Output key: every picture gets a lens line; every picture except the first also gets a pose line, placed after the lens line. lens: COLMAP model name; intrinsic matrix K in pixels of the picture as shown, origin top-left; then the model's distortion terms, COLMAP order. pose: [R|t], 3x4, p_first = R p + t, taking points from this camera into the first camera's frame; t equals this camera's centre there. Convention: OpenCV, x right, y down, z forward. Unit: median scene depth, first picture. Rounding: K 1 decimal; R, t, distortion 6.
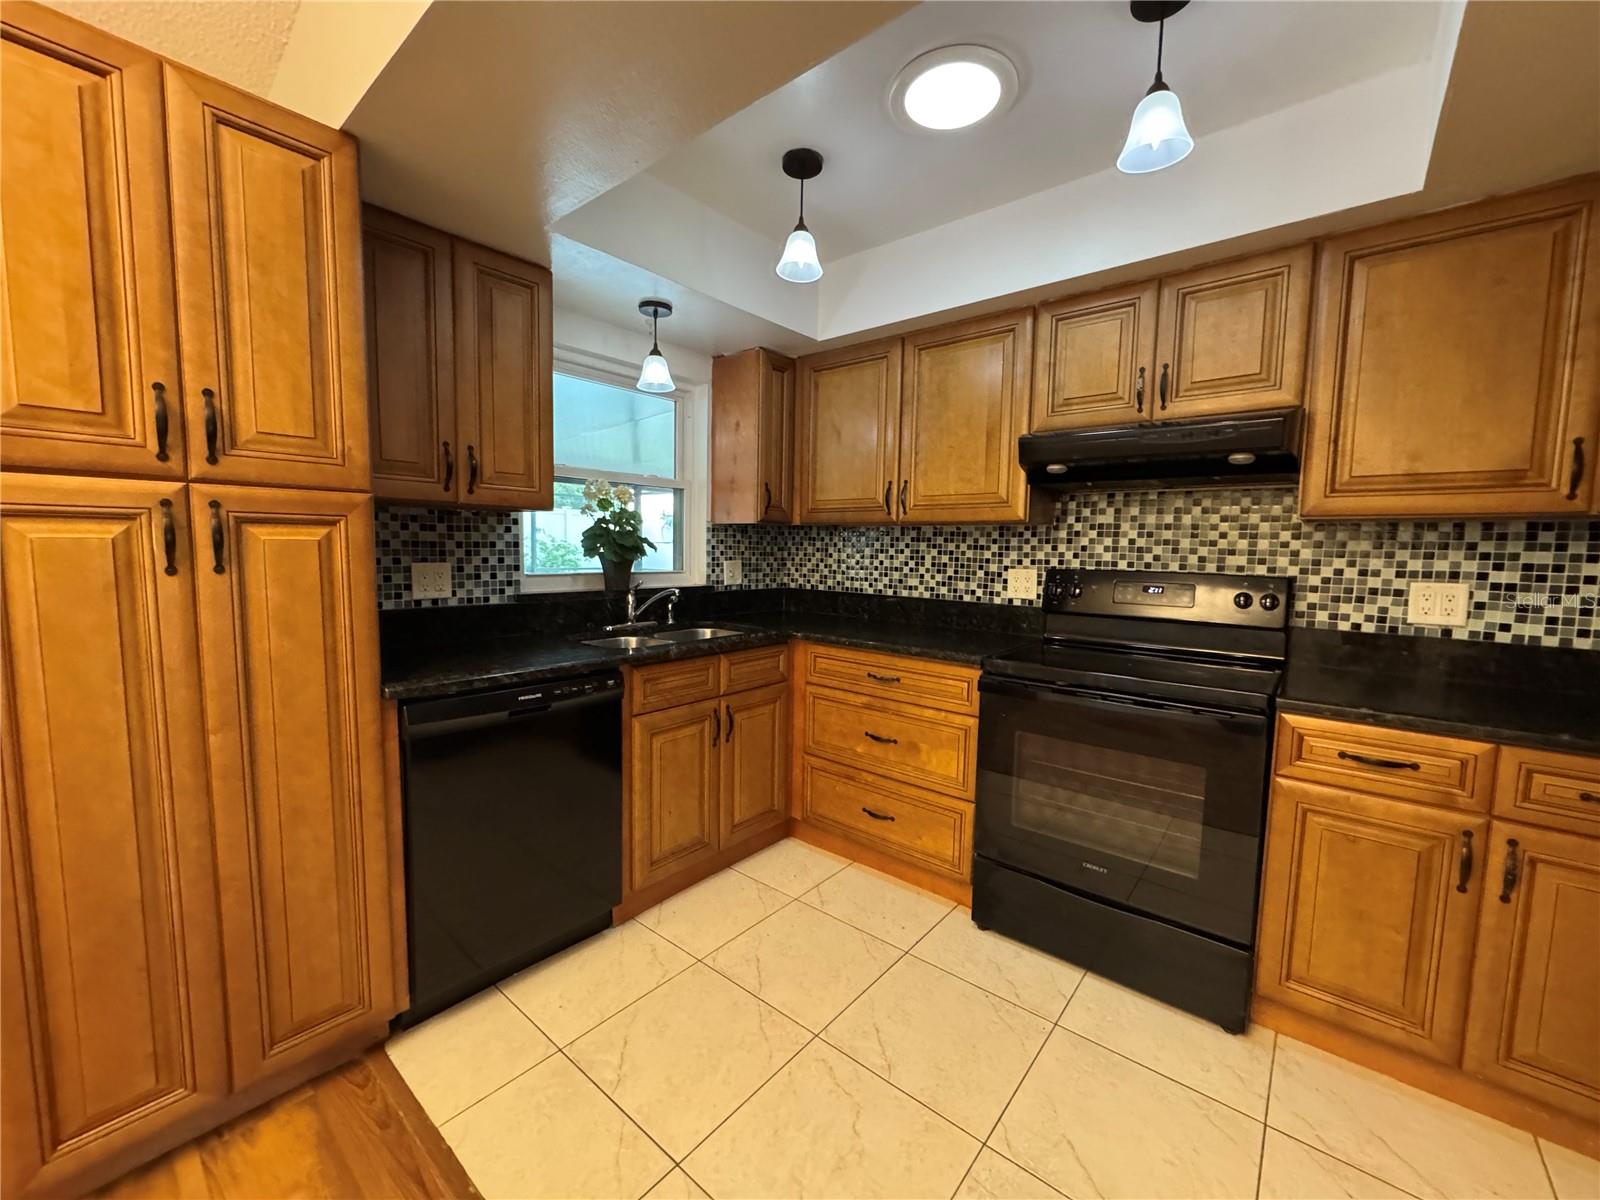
lens RADIAL K [[637.0, 0, 798.3], [0, 637.0, 601.2], [0, 0, 1]] dist [-0.002433, 0.000236]
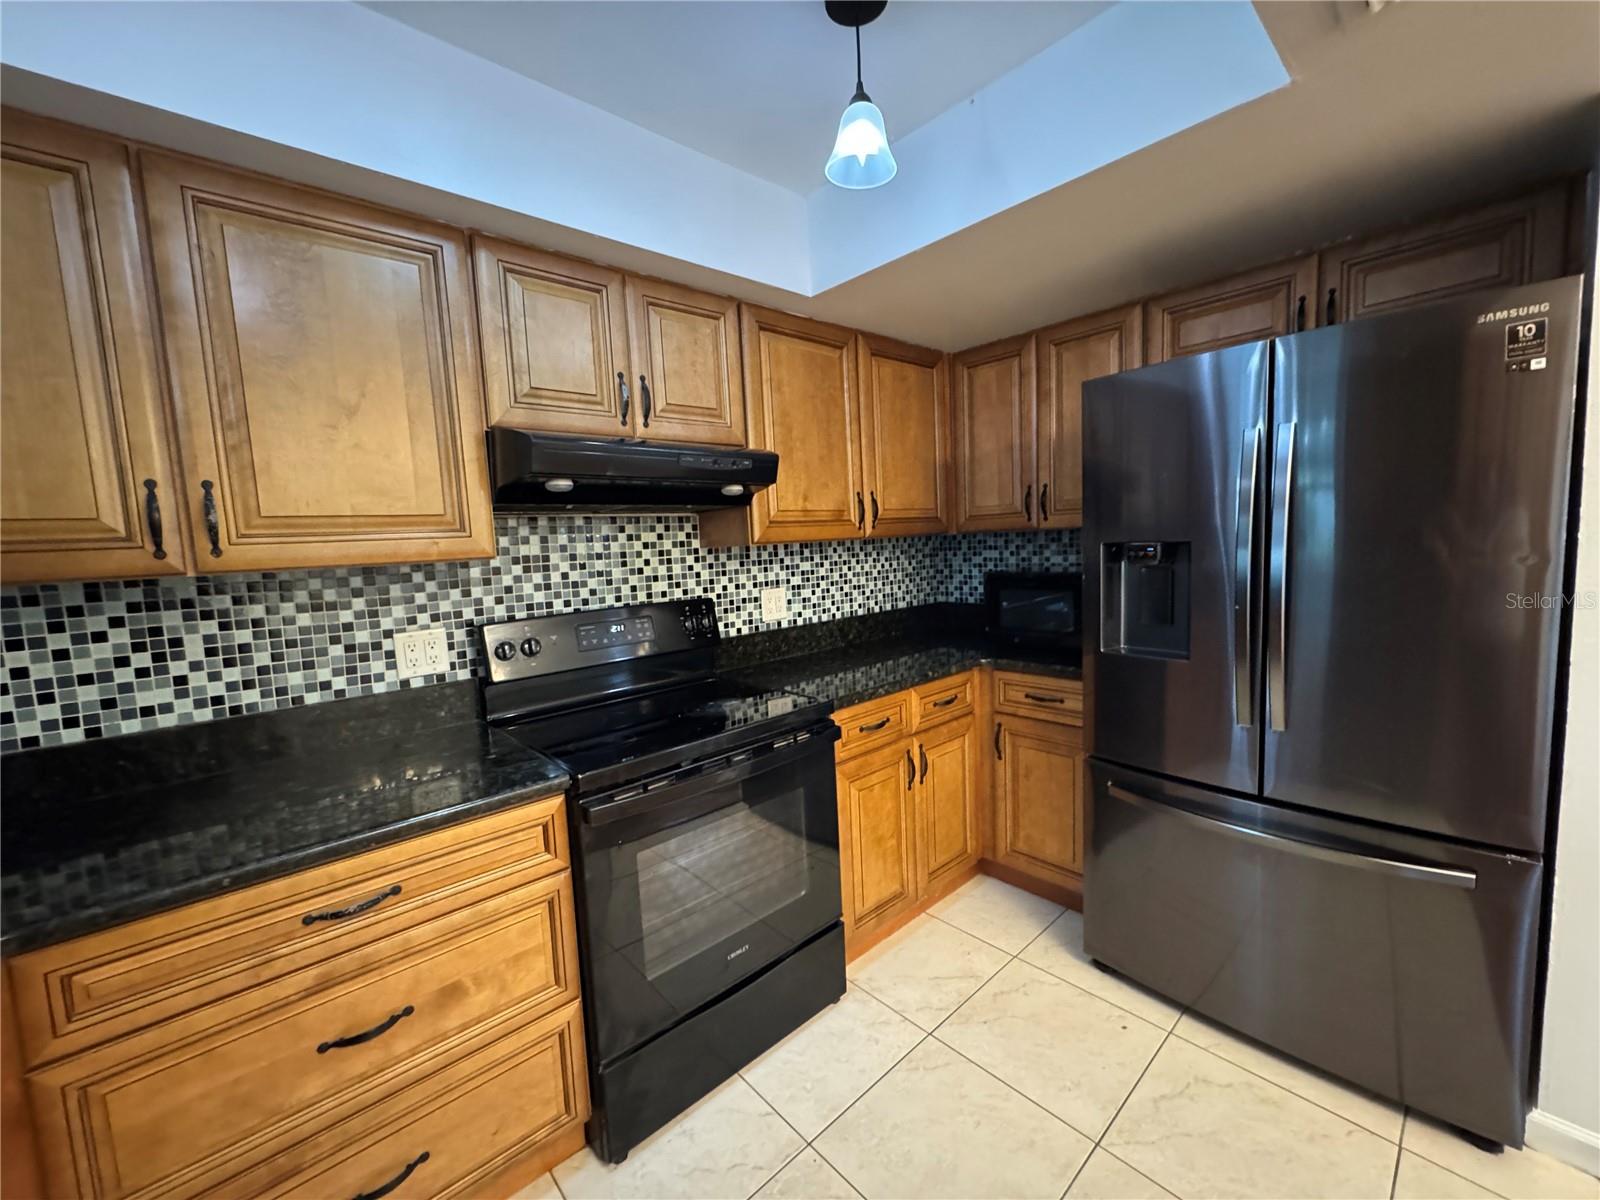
lens RADIAL K [[637.0, 0, 798.3], [0, 637.0, 601.2], [0, 0, 1]] dist [-0.002433, 0.000236]
pose [[0.137160, -0.119287, 0.983340, -0.268457], [0.135847, 0.985608, 0.100613, -0.108955], [-0.981189, 0.119784, 0.151391, 0.612385]]
